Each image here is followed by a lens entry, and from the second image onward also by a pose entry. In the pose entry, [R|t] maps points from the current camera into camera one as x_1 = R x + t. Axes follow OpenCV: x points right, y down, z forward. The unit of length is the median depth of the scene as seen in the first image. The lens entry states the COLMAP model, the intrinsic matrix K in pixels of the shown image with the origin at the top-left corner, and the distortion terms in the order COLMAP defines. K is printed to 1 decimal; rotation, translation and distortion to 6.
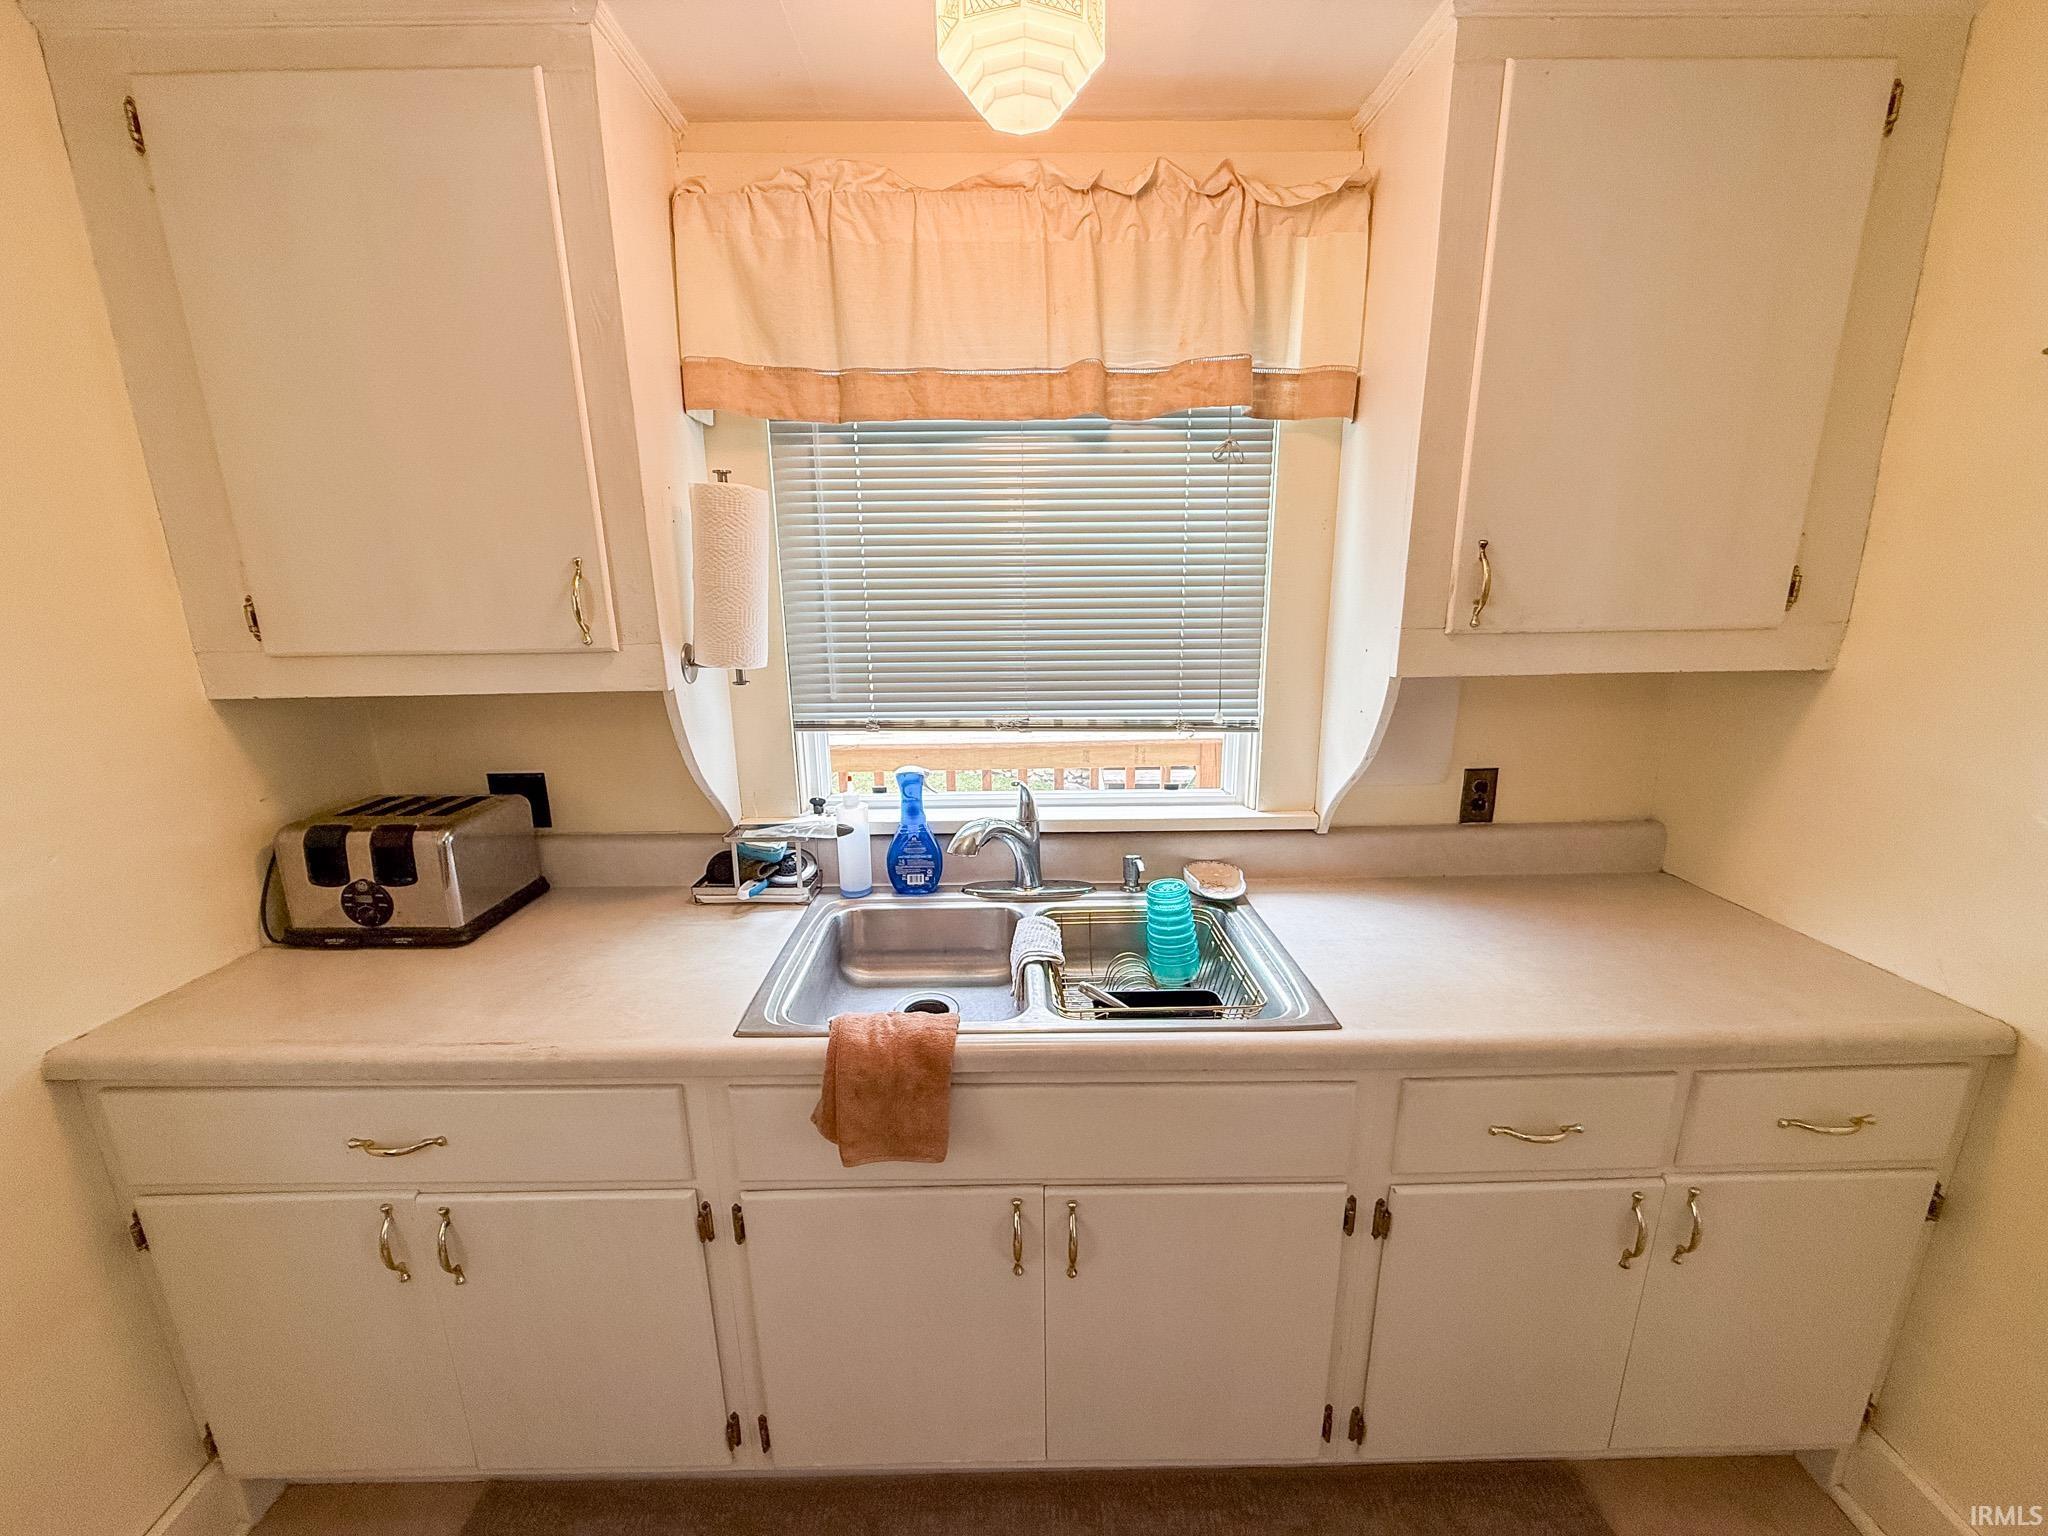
lens RADIAL K [[815.3, 0, 1018.6], [0, 815.3, 767.1], [0, 0, 1]] dist [0.001240, -0.000350]
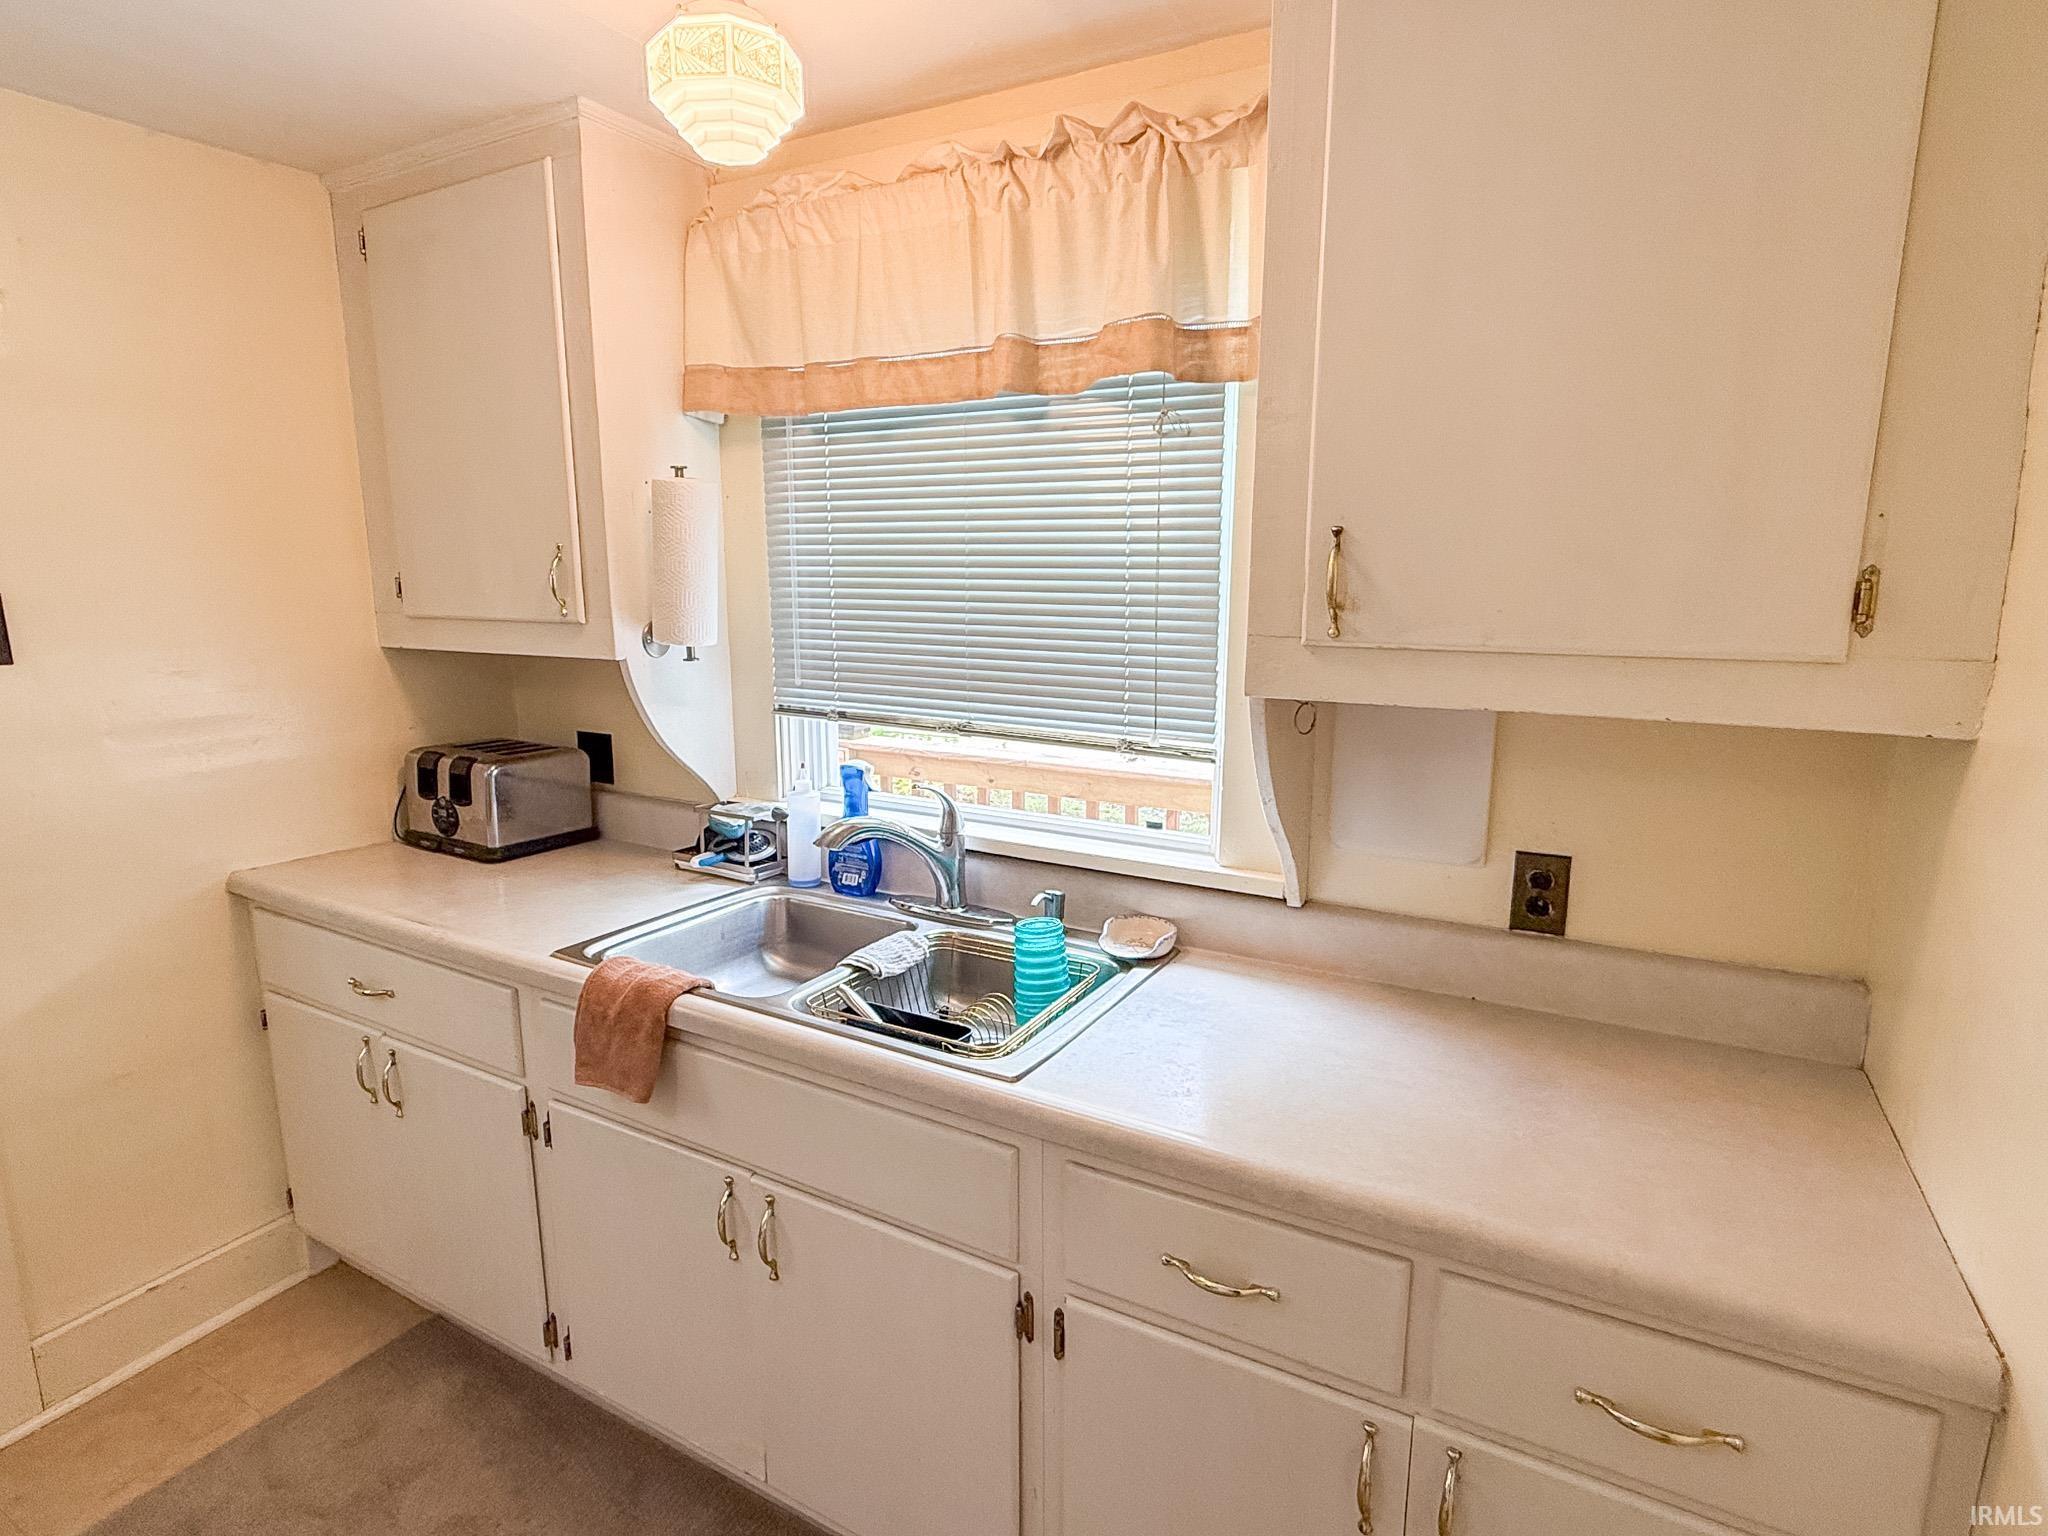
lens RADIAL K [[1080.9, 0, 1011.7], [0, 1080.9, 771.8], [0, 0, 1]] dist [0.000067, -0.000731]
pose [[0.864107, 0.108419, -0.491492, 0.752696], [-0.134142, 0.990812, -0.017274, 0.011125], [0.485103, 0.080856, 0.870711, -0.023010]]
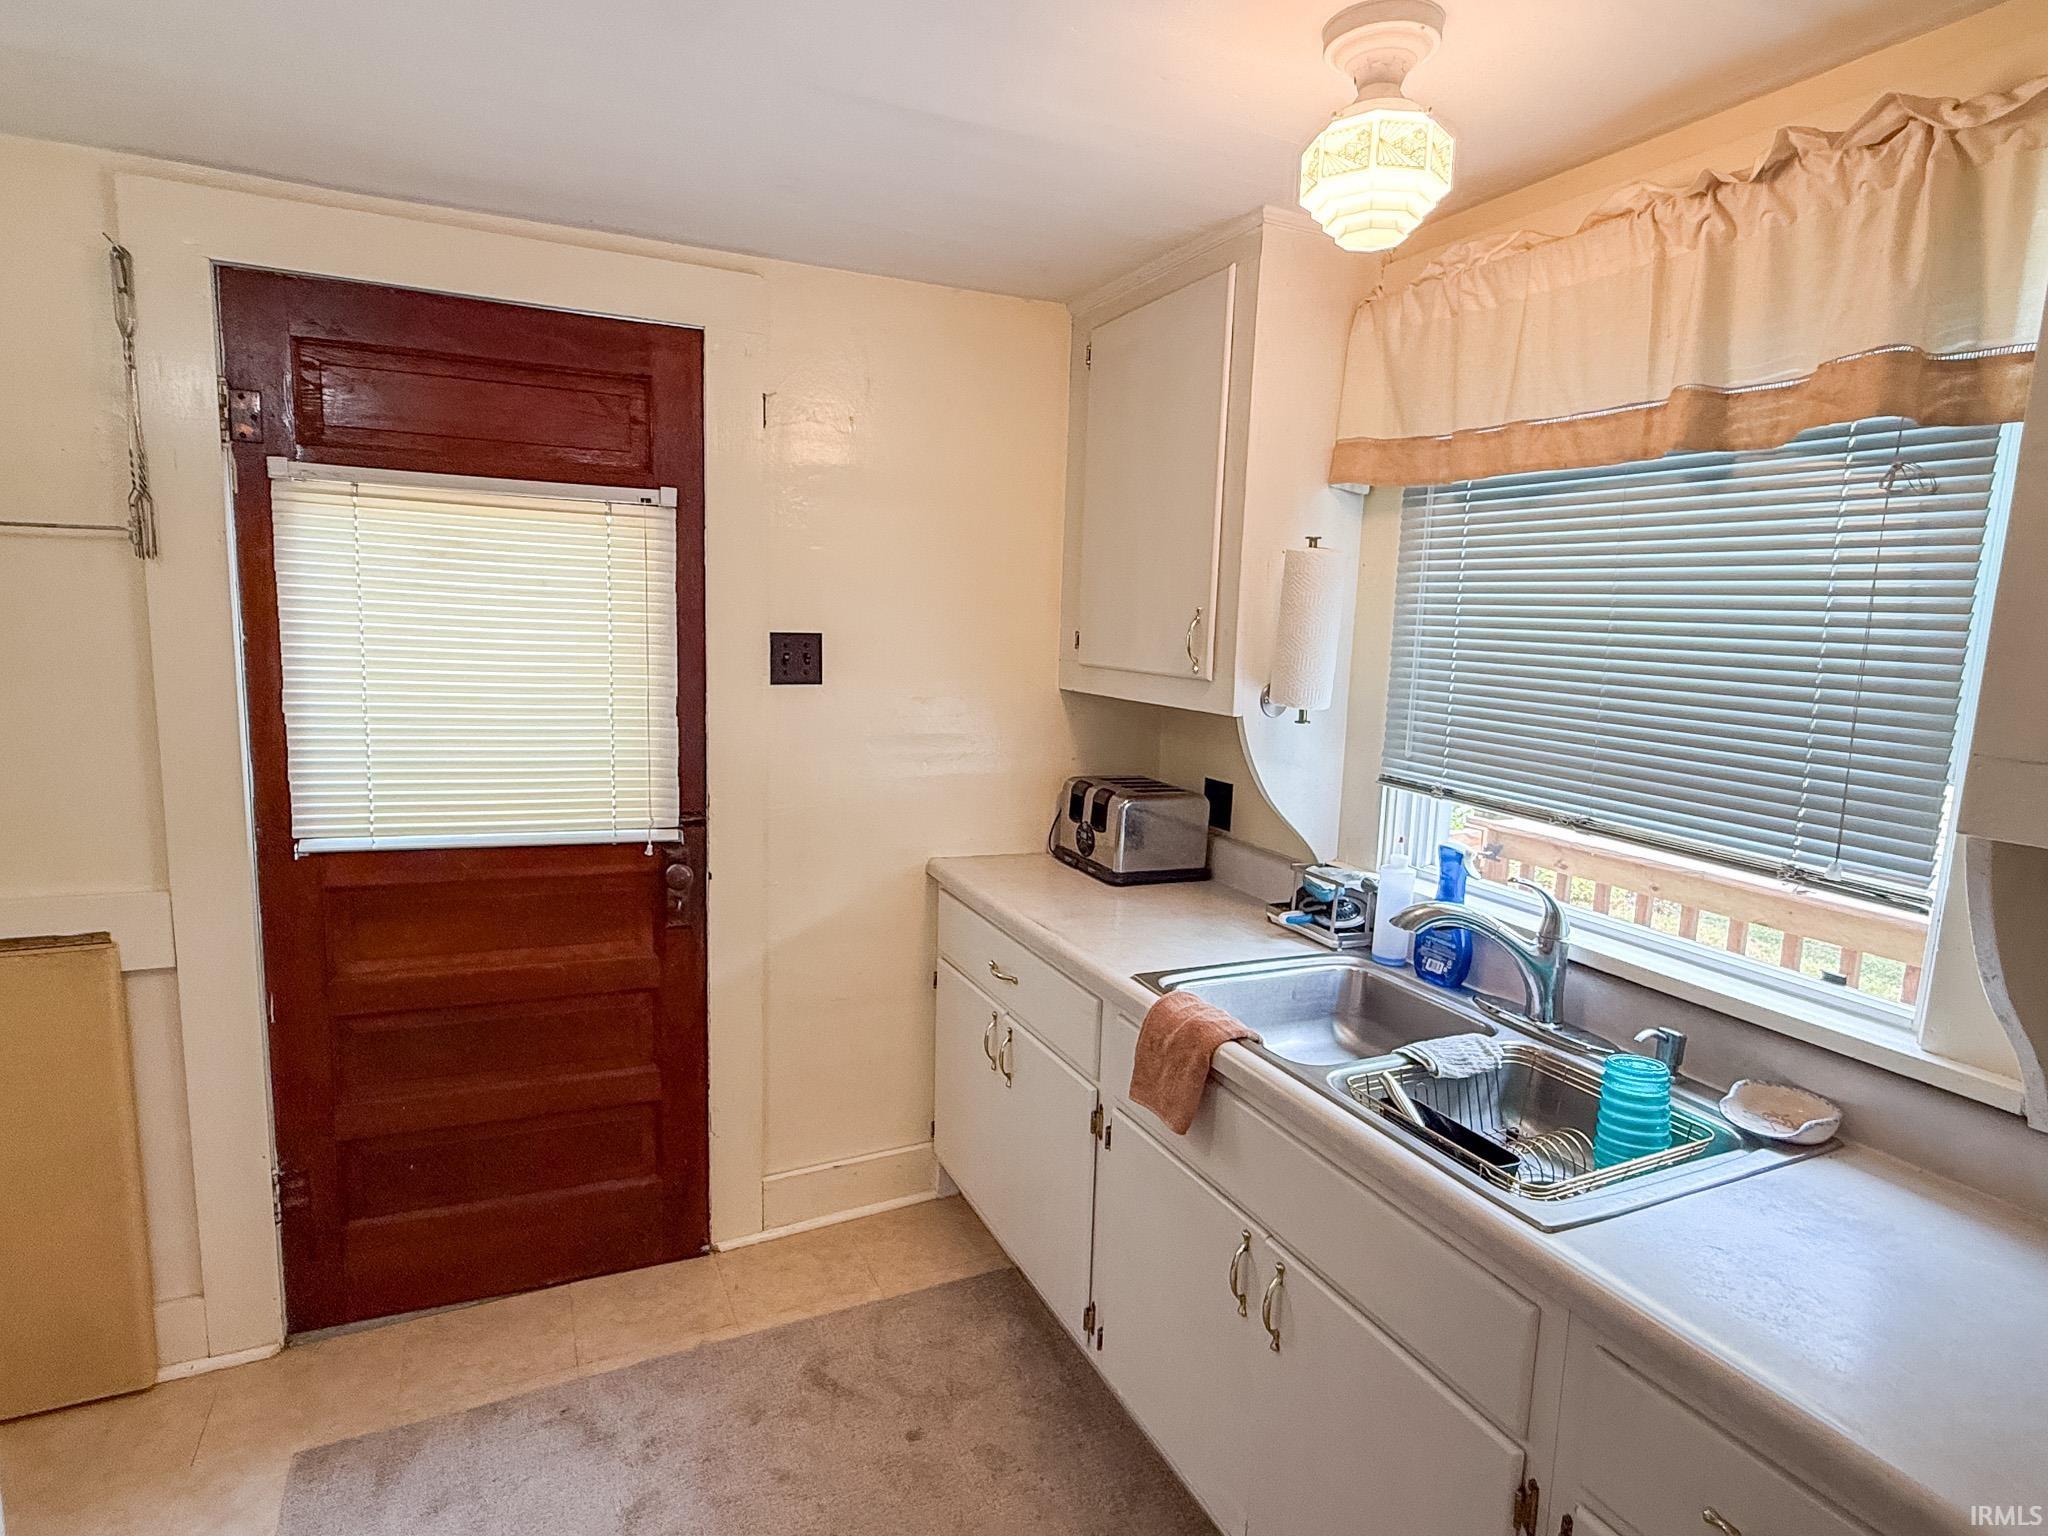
lens RADIAL K [[1080.9, 0, 1031.1], [0, 1080.9, 772.1], [0, 0, 1]] dist [0.000067, -0.000731]
pose [[0.429139, 0.159891, -0.888974, 0.828611], [-0.257646, 0.964986, 0.049188, -0.015461], [0.865713, 0.207933, 0.455308, 0.029692]]
